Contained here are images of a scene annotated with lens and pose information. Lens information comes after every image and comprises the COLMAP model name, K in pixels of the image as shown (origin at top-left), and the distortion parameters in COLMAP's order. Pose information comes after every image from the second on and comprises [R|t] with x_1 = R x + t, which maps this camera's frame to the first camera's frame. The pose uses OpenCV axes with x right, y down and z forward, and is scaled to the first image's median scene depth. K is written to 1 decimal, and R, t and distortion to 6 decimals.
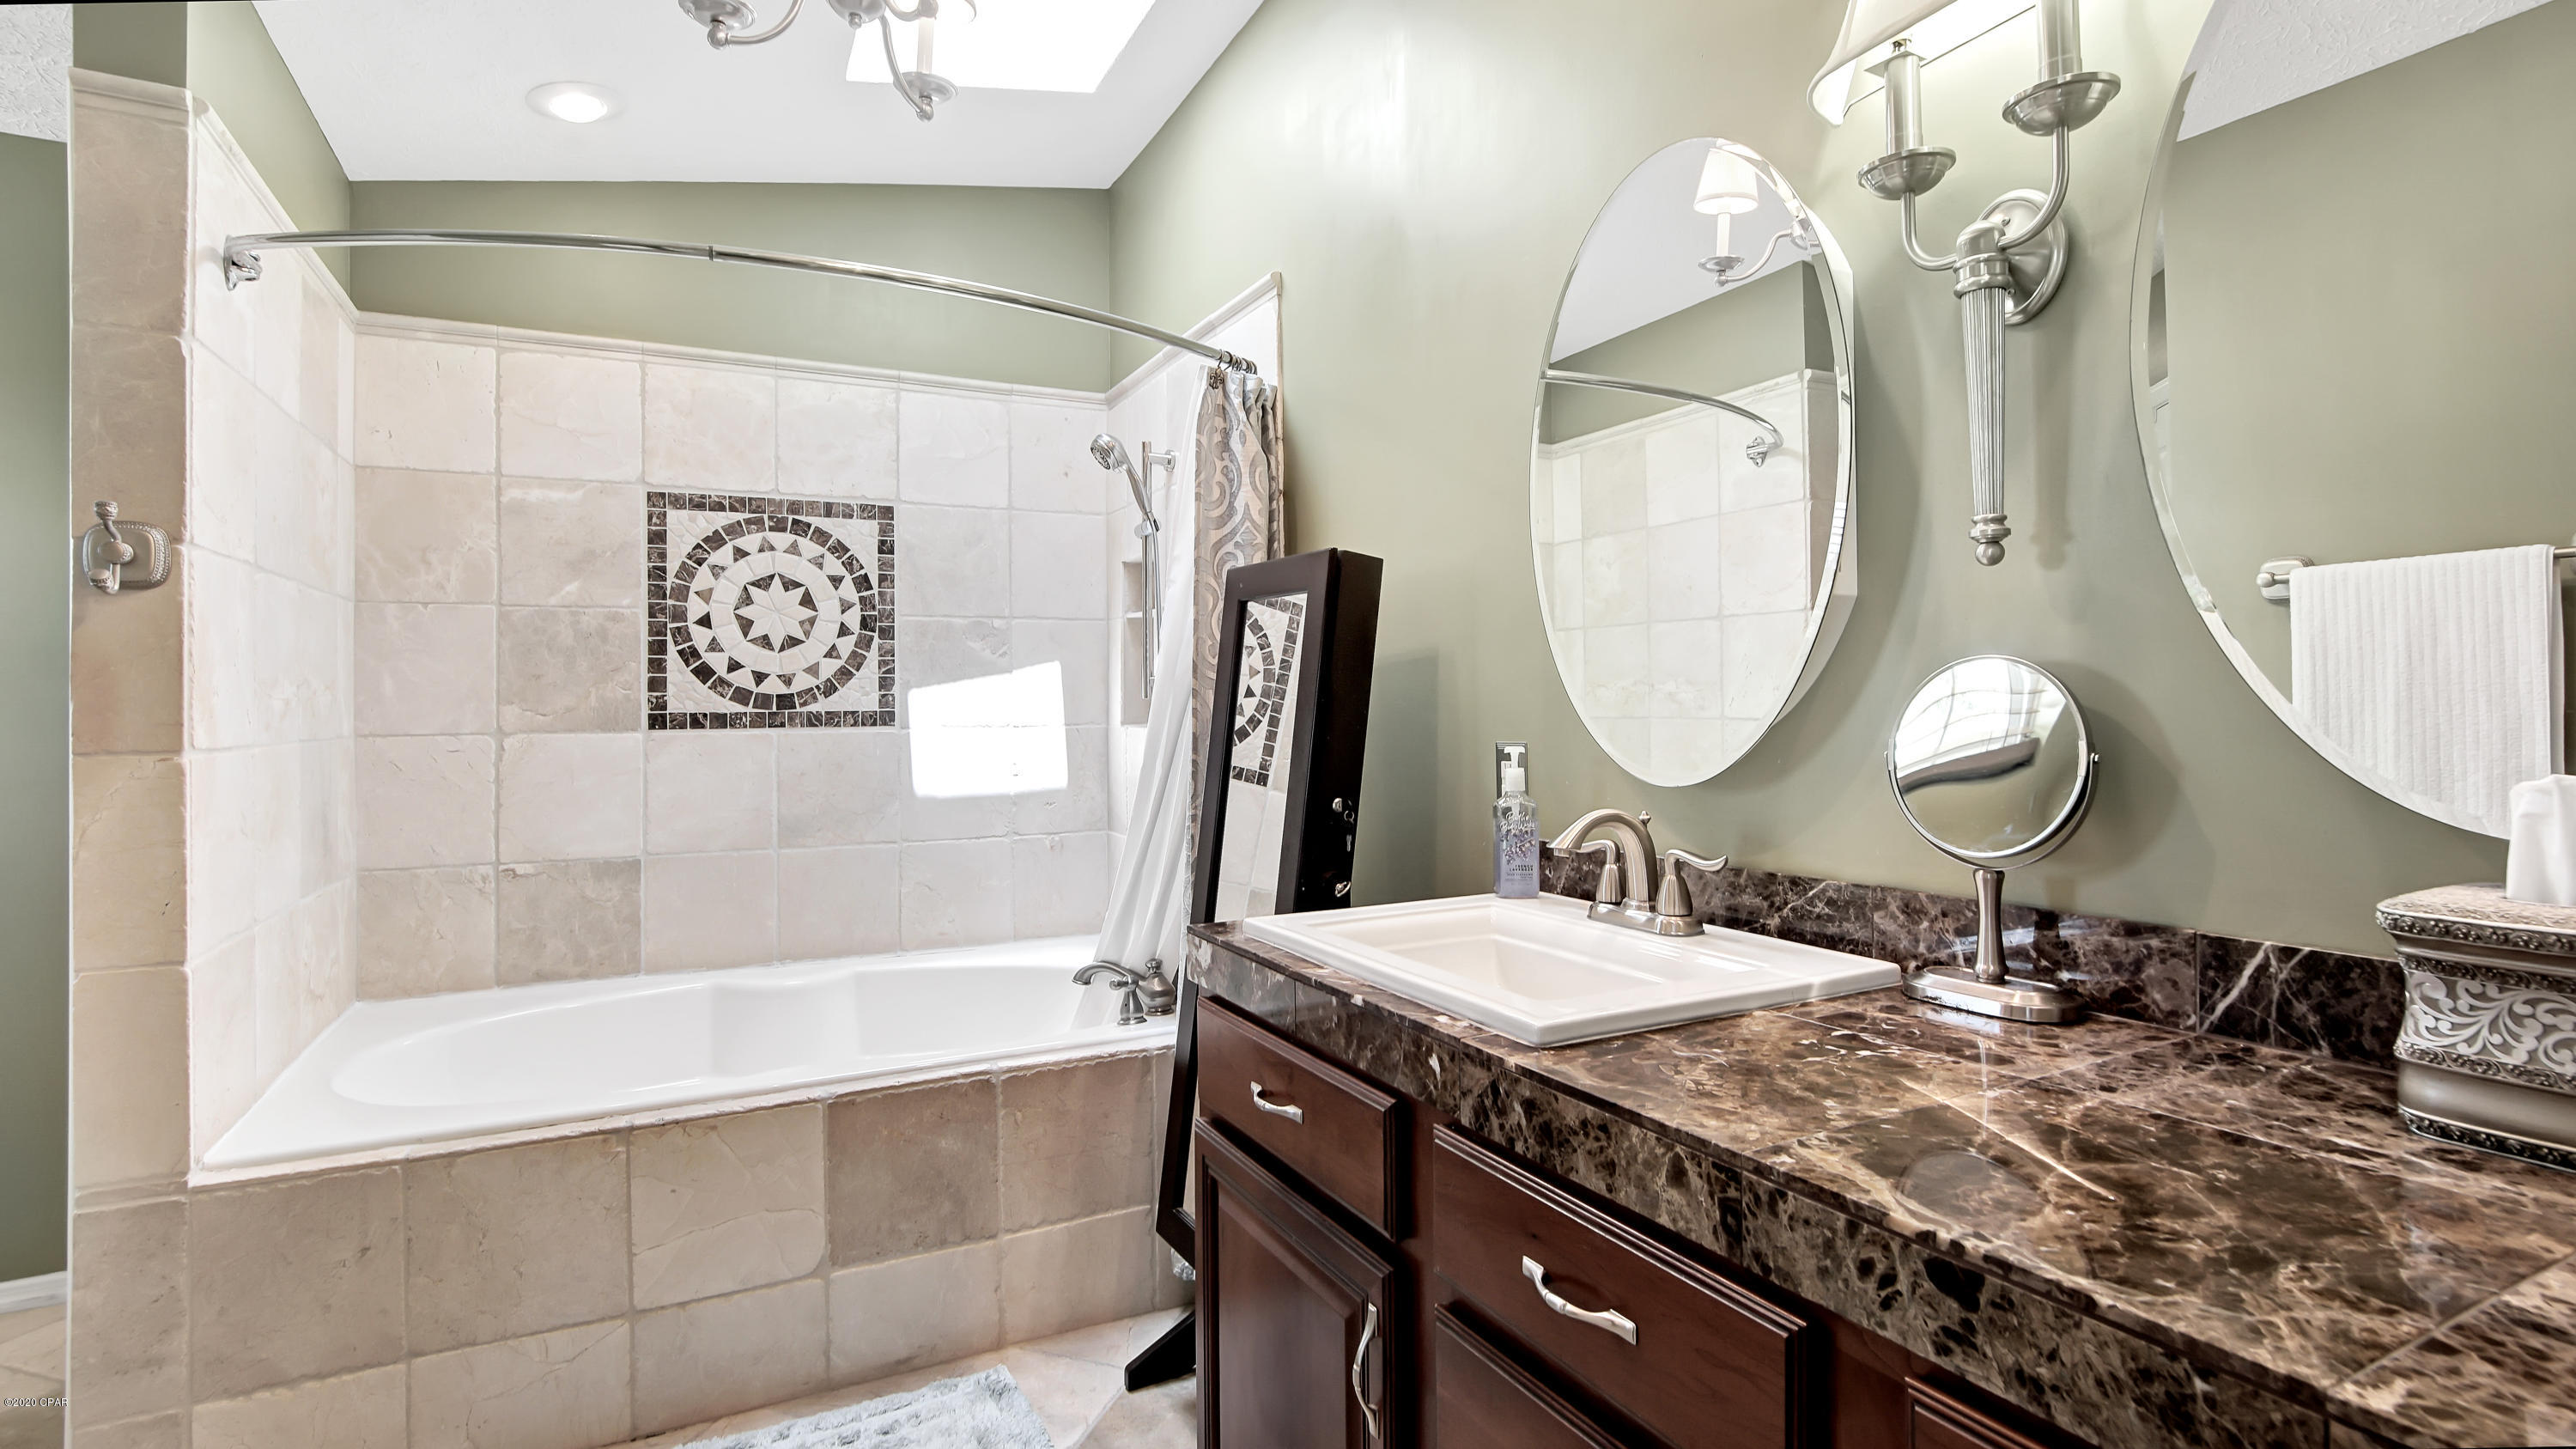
lens RADIAL K [[1203.2, 0, 1275.2], [0, 1203.2, 678.2], [0, 0, 1]] dist [0.002259, 0.000375]
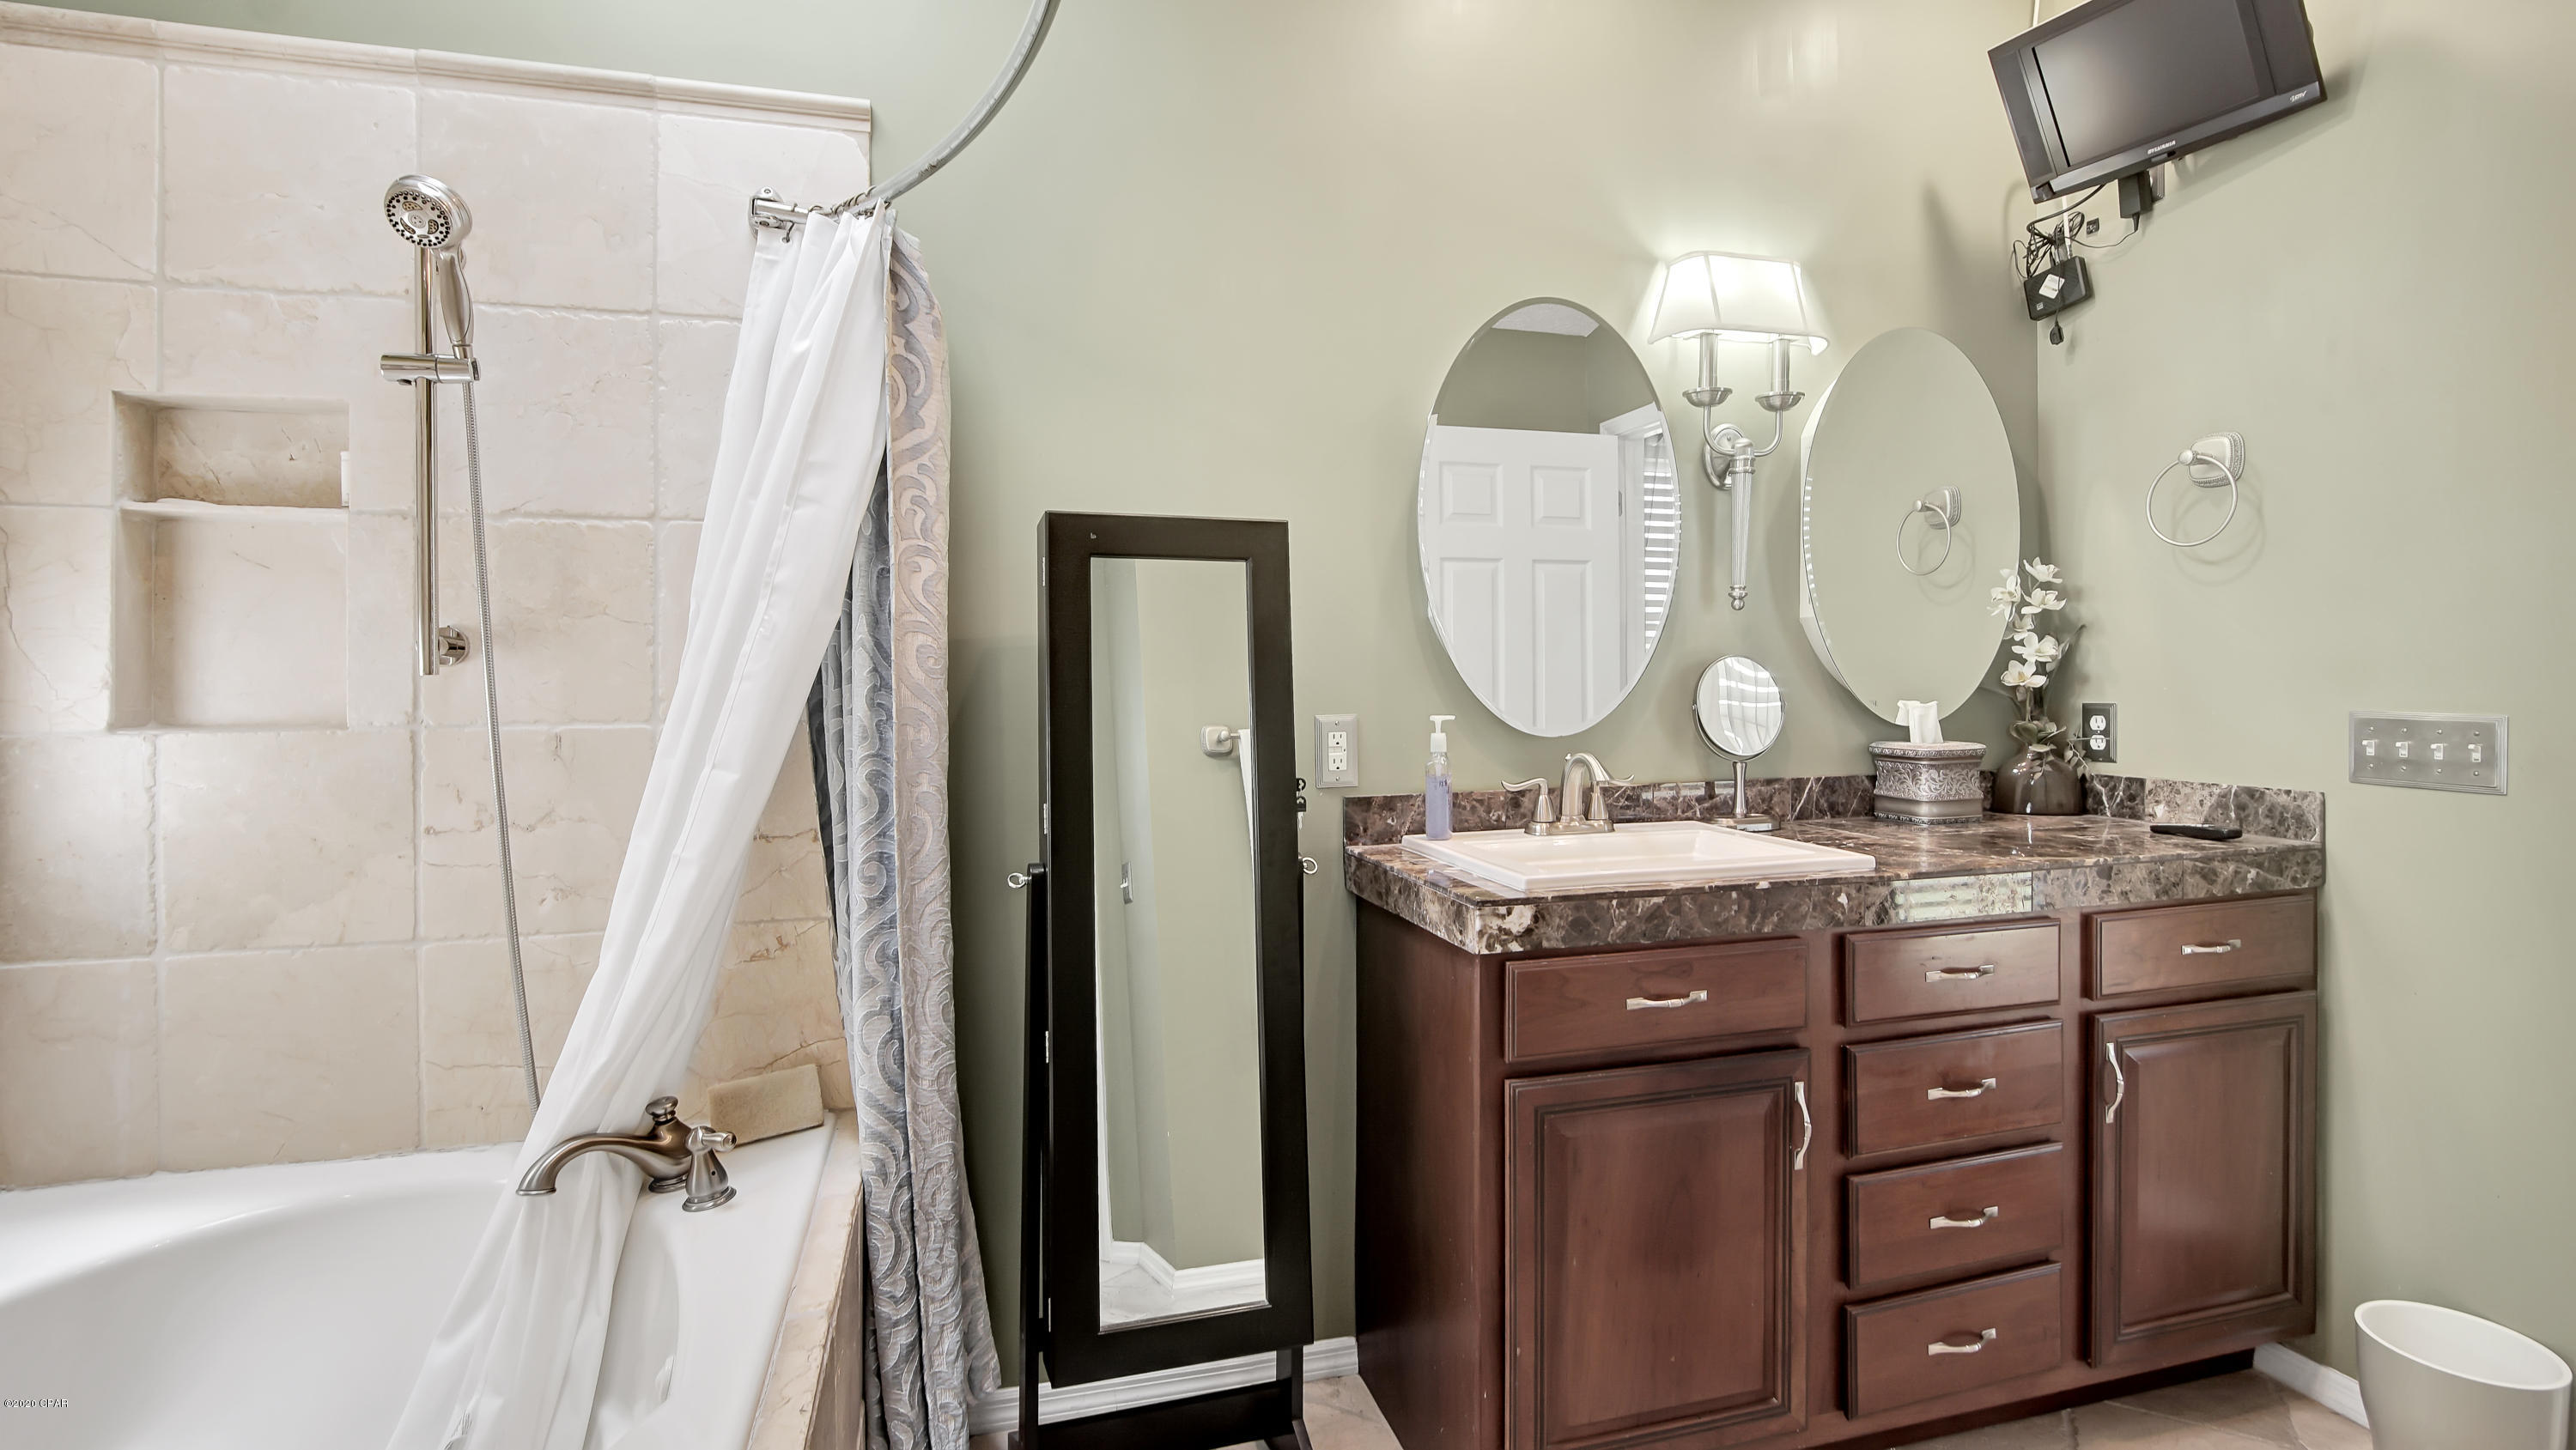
lens RADIAL K [[1202.9, 0, 1275.2], [0, 1202.9, 678.8], [0, 0, 1]] dist [0.002259, 0.000375]
pose [[0.203840, 0.001313, 0.979003, -1.639242], [-0.015930, 0.999871, 0.001976, 0.026427], [-0.978875, -0.015999, 0.203835, 1.424795]]
